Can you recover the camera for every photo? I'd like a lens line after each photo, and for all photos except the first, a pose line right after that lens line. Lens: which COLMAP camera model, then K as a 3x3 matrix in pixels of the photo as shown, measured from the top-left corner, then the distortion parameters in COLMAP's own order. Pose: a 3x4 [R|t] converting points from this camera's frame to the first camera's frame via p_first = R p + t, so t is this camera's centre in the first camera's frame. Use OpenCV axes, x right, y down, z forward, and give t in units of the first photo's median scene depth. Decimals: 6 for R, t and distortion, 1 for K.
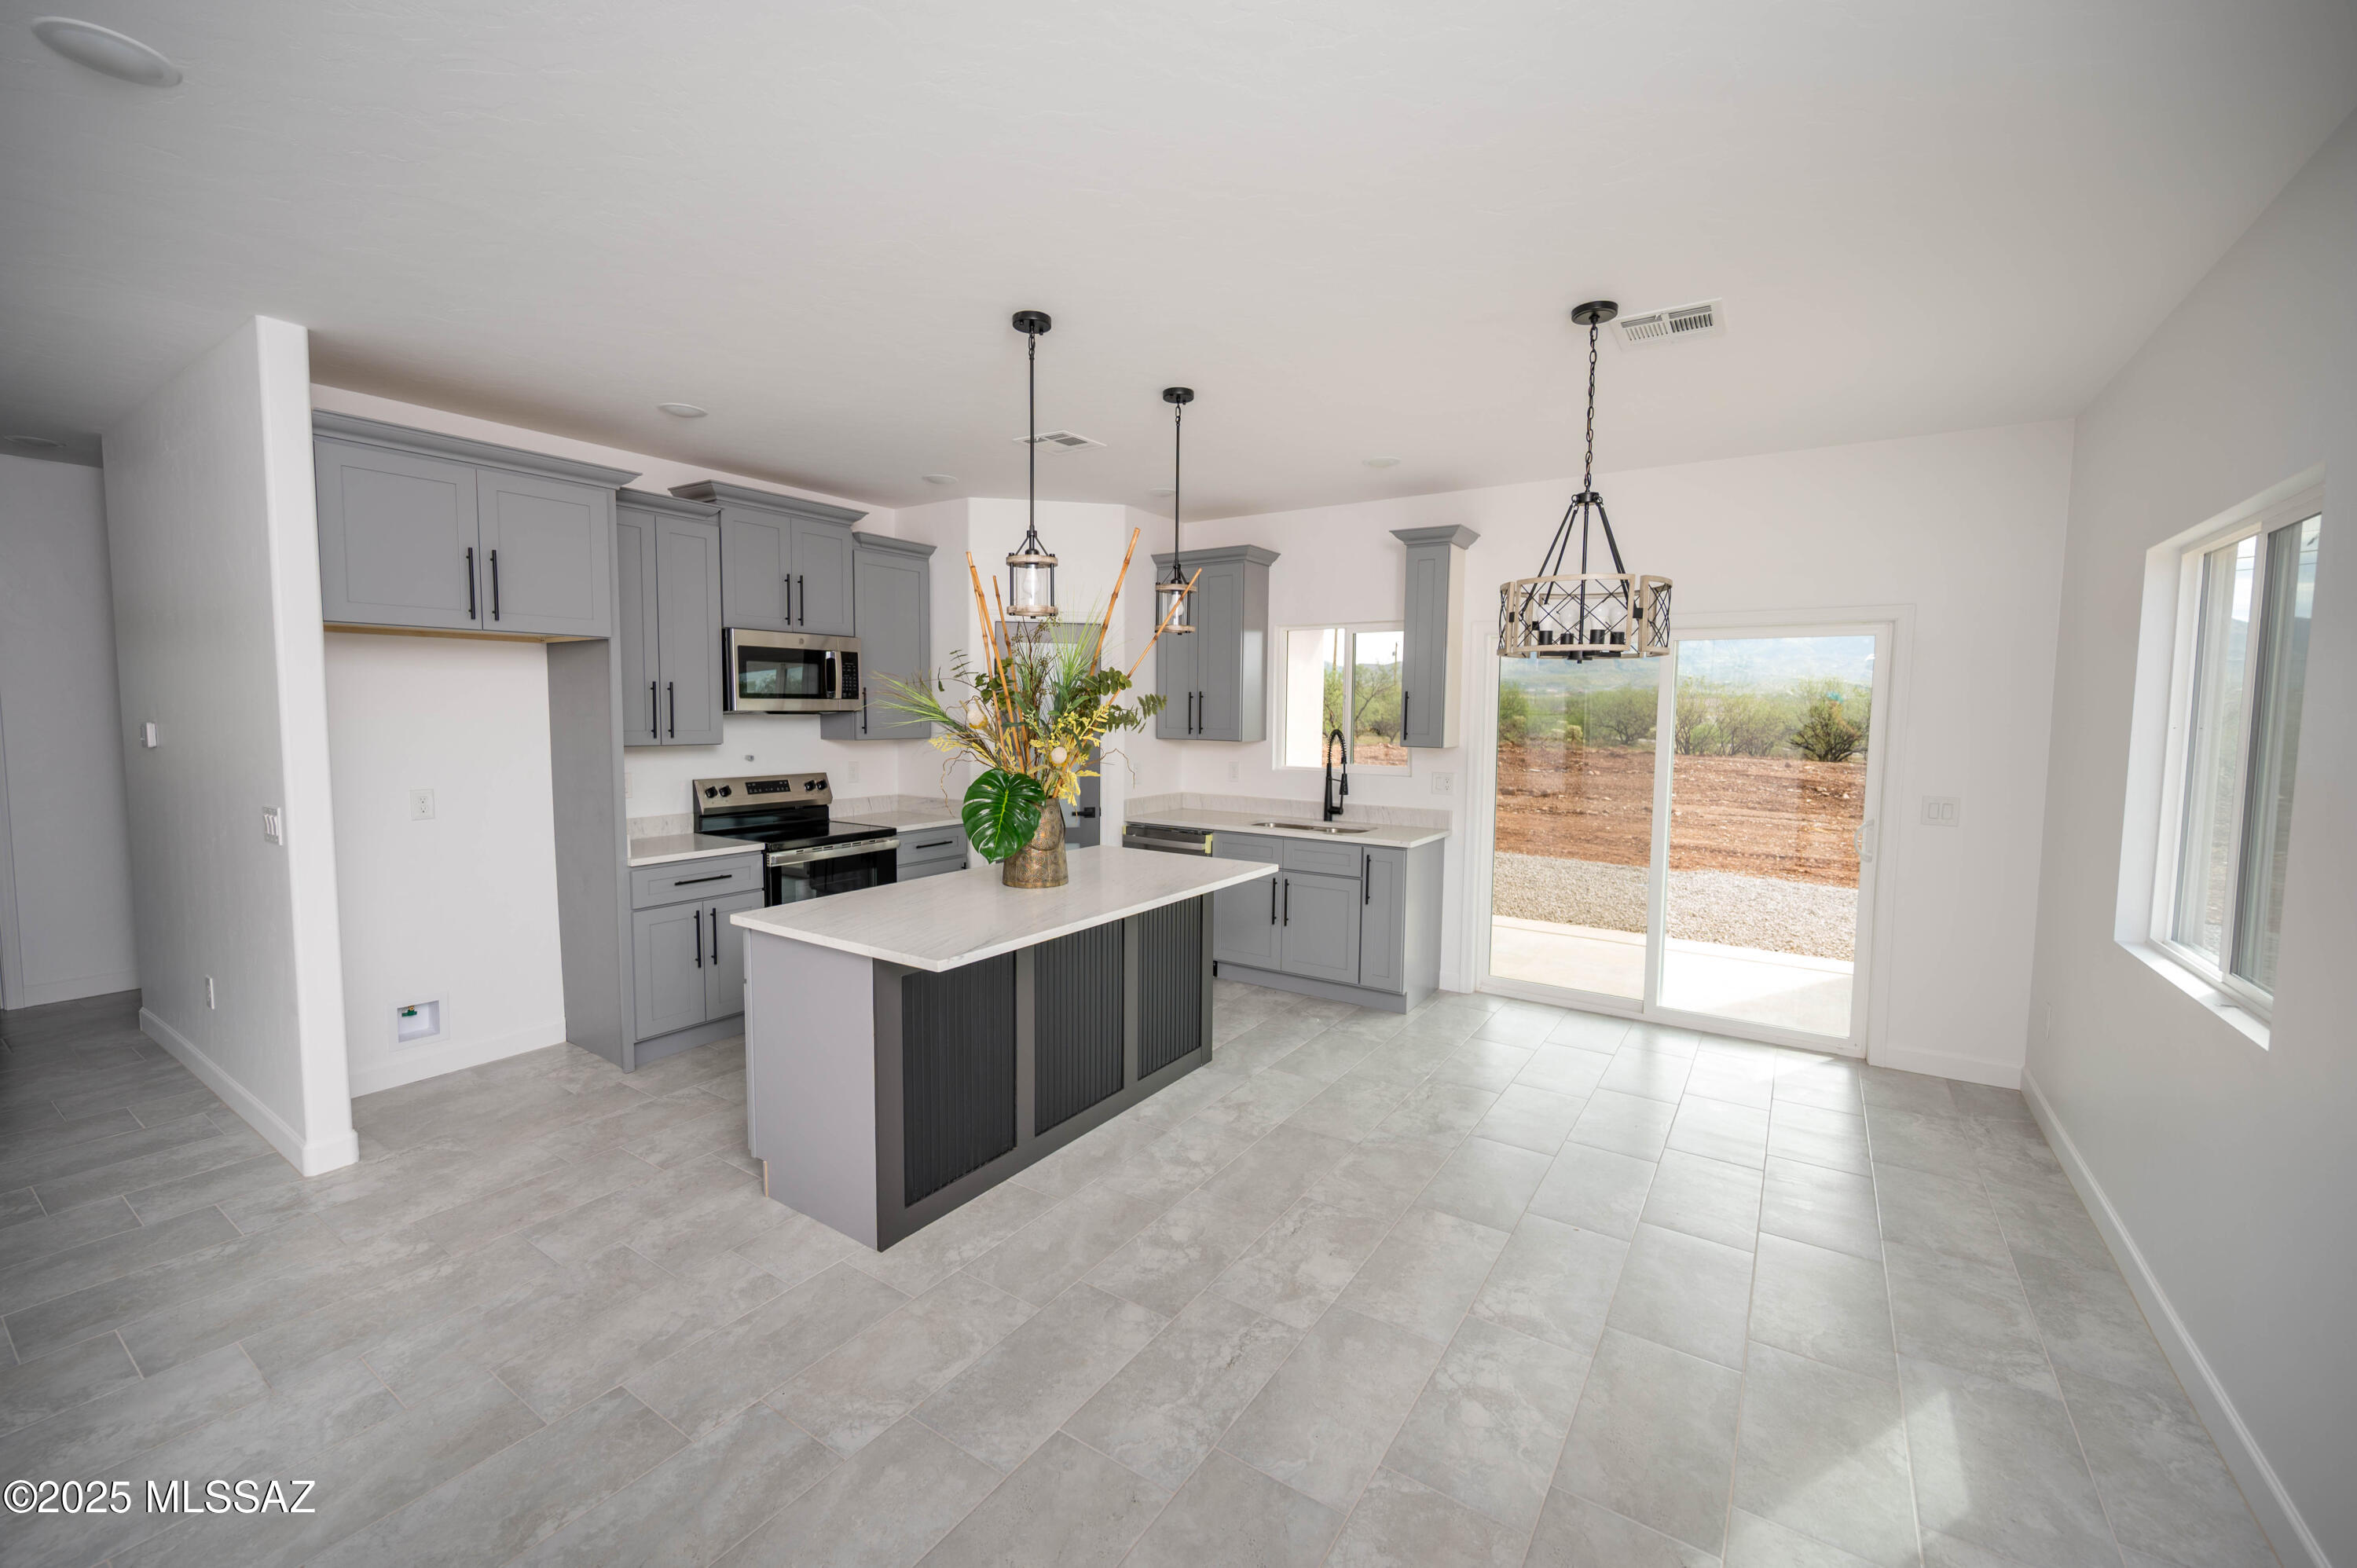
lens RADIAL K [[952.7, 0, 1178.5], [0, 952.7, 784.0], [0, 0, 1]] dist [0.002603, -0.000540]
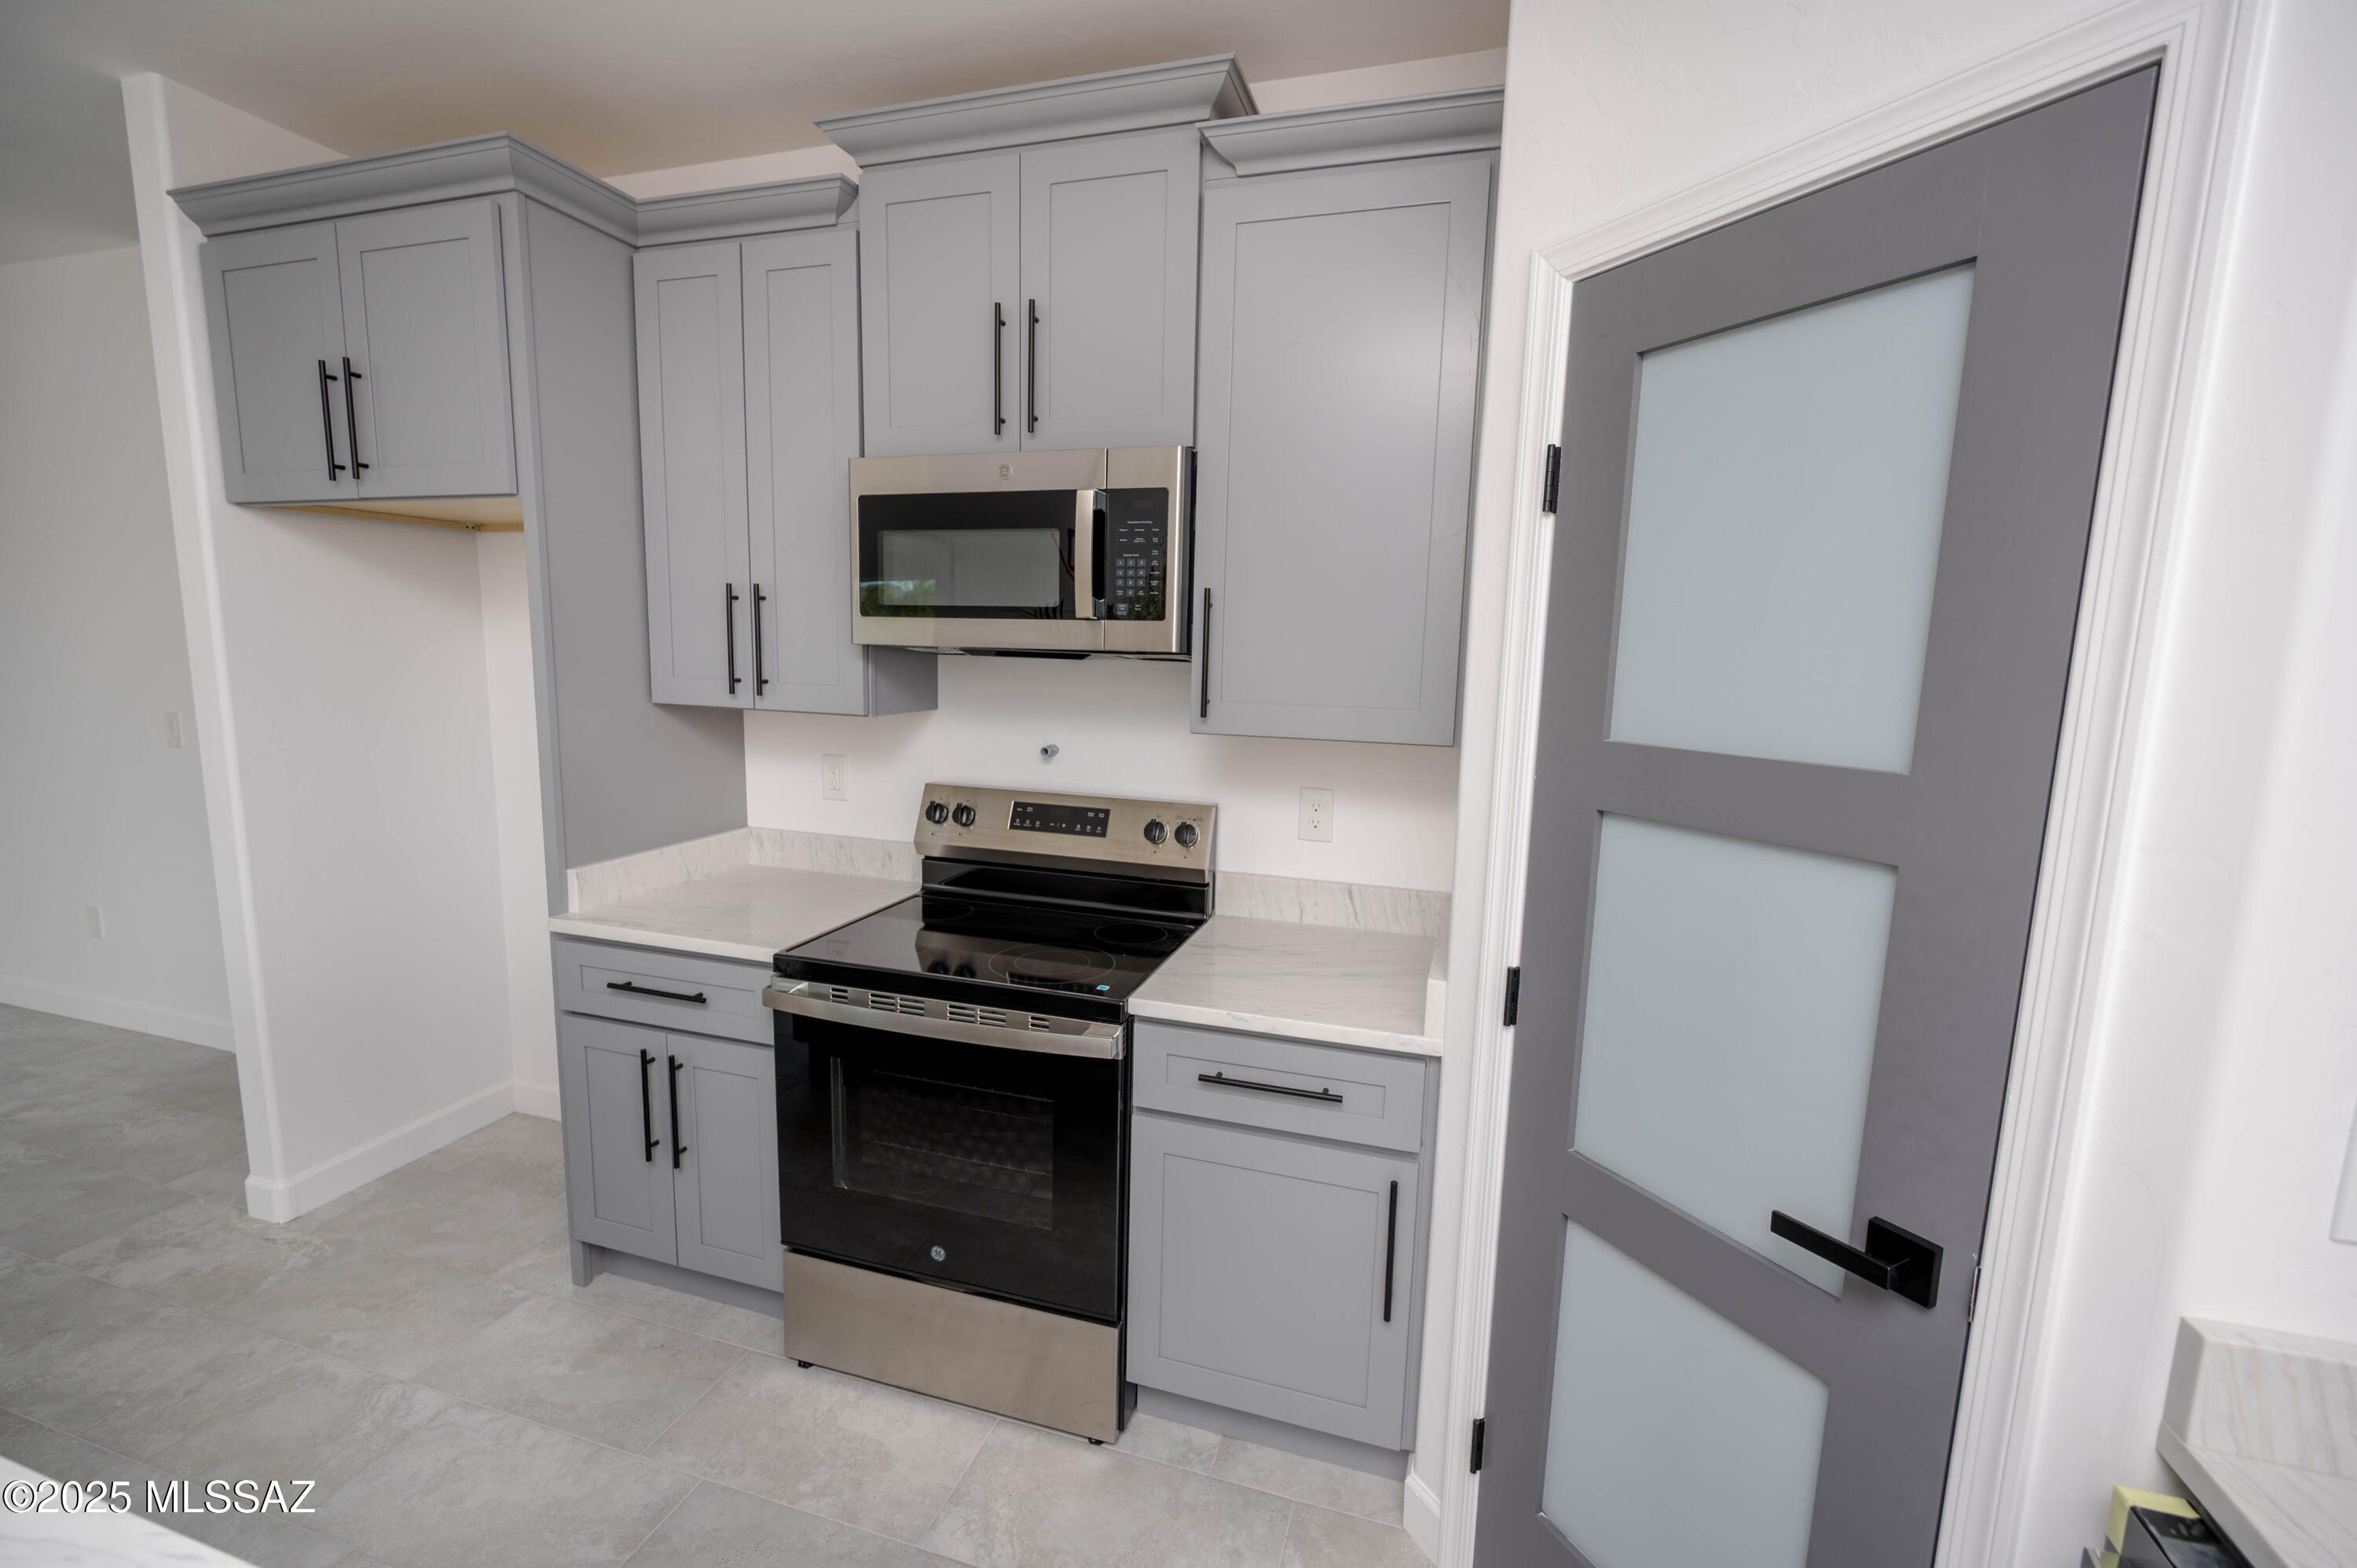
lens RADIAL K [[1008.7, 0, 1178.5], [0, 1008.7, 784.0], [0, 0, 1]] dist [0.000556, 0.000032]
pose [[0.277920, 0.131823, -0.951516, 0.040541], [-0.099650, 0.989152, 0.107931, -0.073576], [0.955422, 0.064822, 0.288041, 0.952762]]
